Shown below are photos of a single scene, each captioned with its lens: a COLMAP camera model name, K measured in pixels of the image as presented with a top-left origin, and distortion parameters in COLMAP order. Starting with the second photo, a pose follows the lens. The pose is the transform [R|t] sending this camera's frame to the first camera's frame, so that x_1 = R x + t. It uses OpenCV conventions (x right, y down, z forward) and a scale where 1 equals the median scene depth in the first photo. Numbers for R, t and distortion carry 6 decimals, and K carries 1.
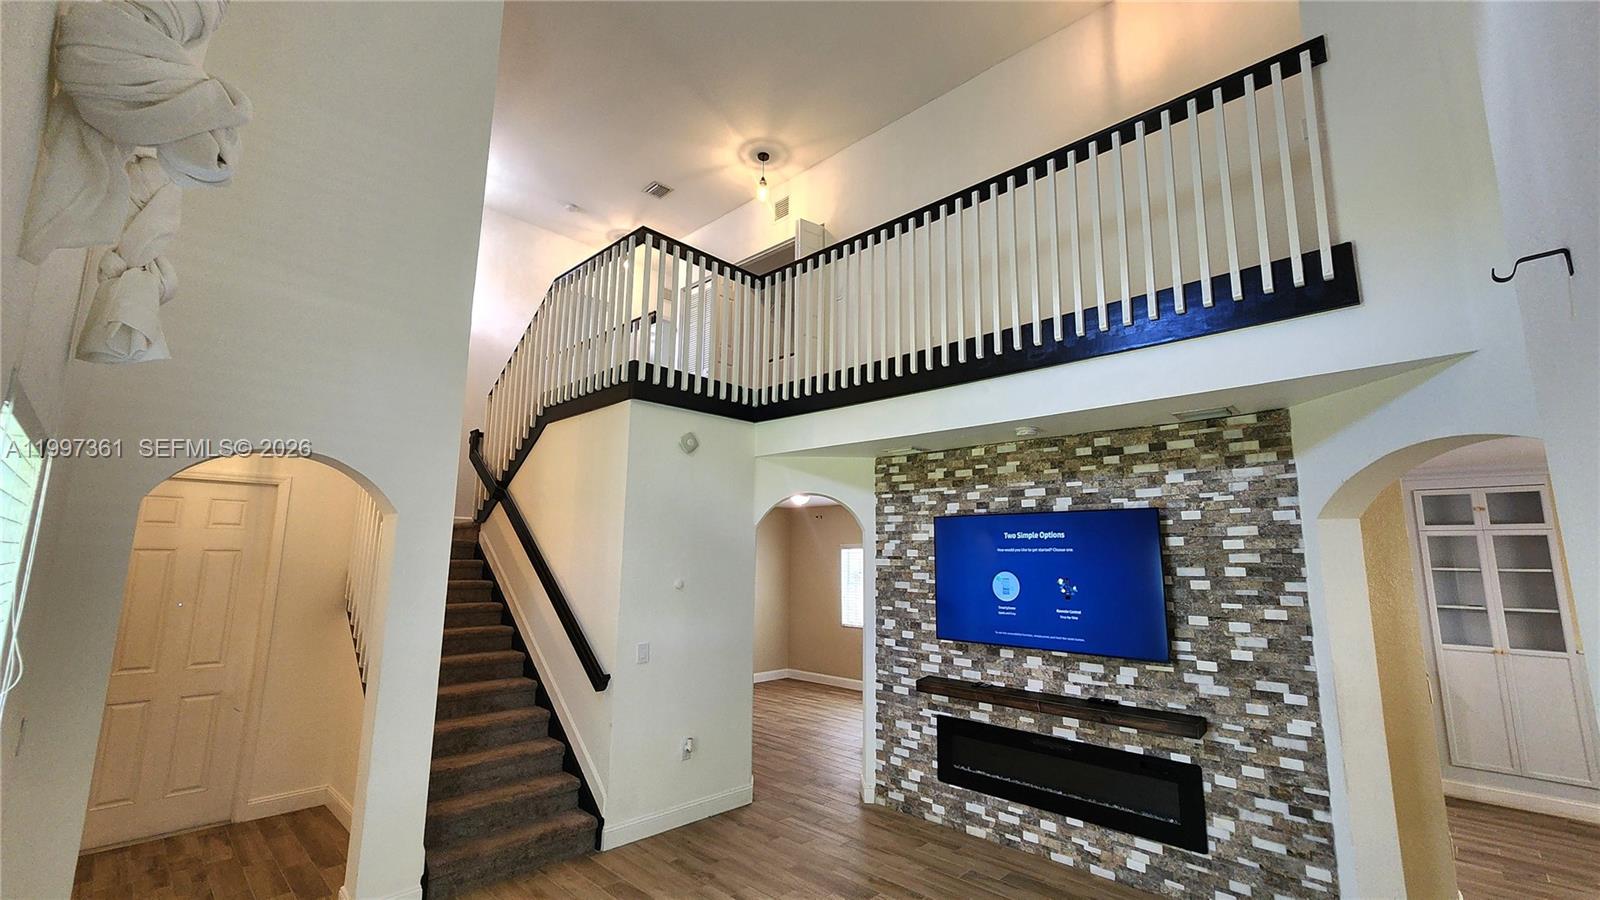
lens RADIAL K [[661.1, 0, 803.6], [0, 661.1, 456.8], [0, 0, 1]] dist [-0.000810, 0.000281]
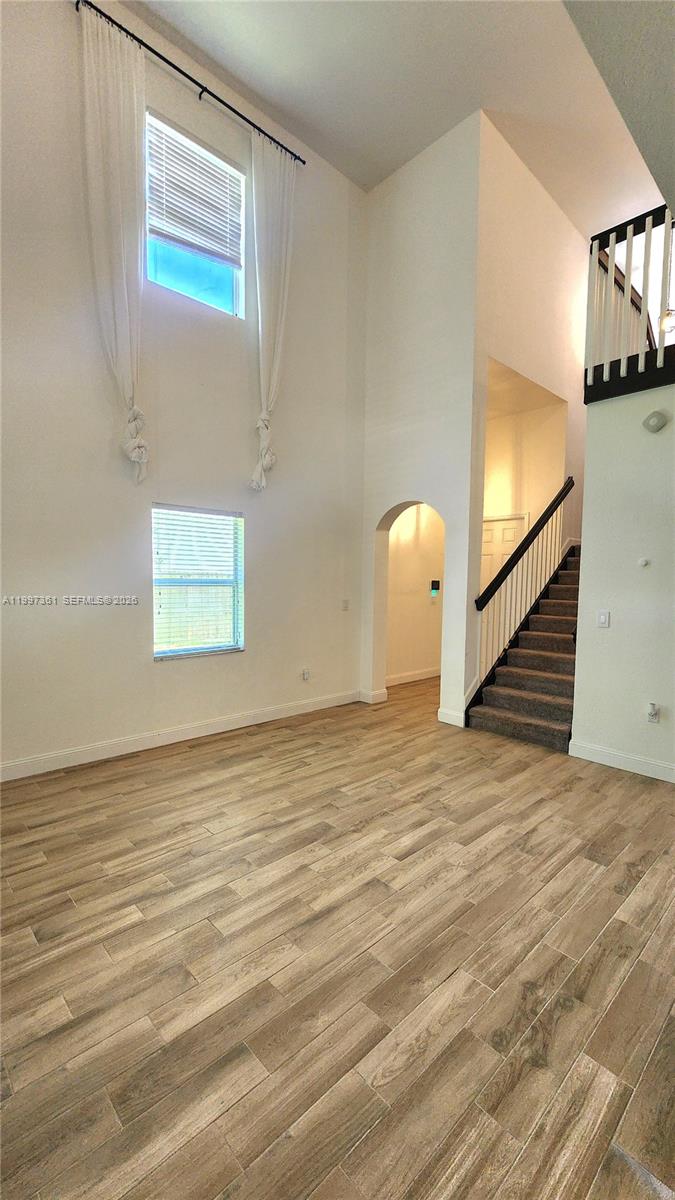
lens RADIAL K [[495.8, 0, 335.9], [0, 495.8, 612.5], [0, 0, 1]] dist [-0.000810, 0.000281]
pose [[-0.063811, 0.060064, -0.996153, 0.710018], [0.144403, 0.988238, 0.050336, 0.177947], [0.987459, -0.140635, -0.071734, 0.618338]]
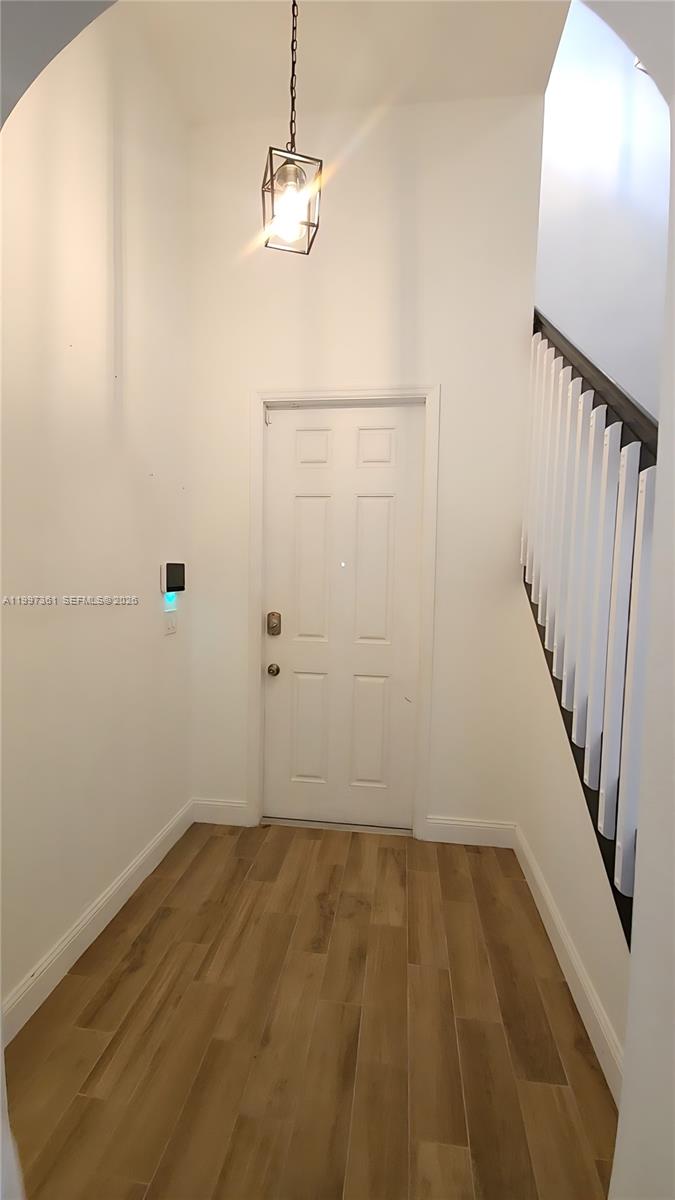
lens RADIAL K [[506.6, 0, 337.5], [0, 506.6, 600.0], [0, 0, 1]] dist [0.000058, 0.000031]
pose [[0.602266, 0.044899, -0.797032, -0.470912], [0.112692, 0.983637, 0.140565, 0.187050], [0.790302, -0.174477, 0.587351, 0.653179]]
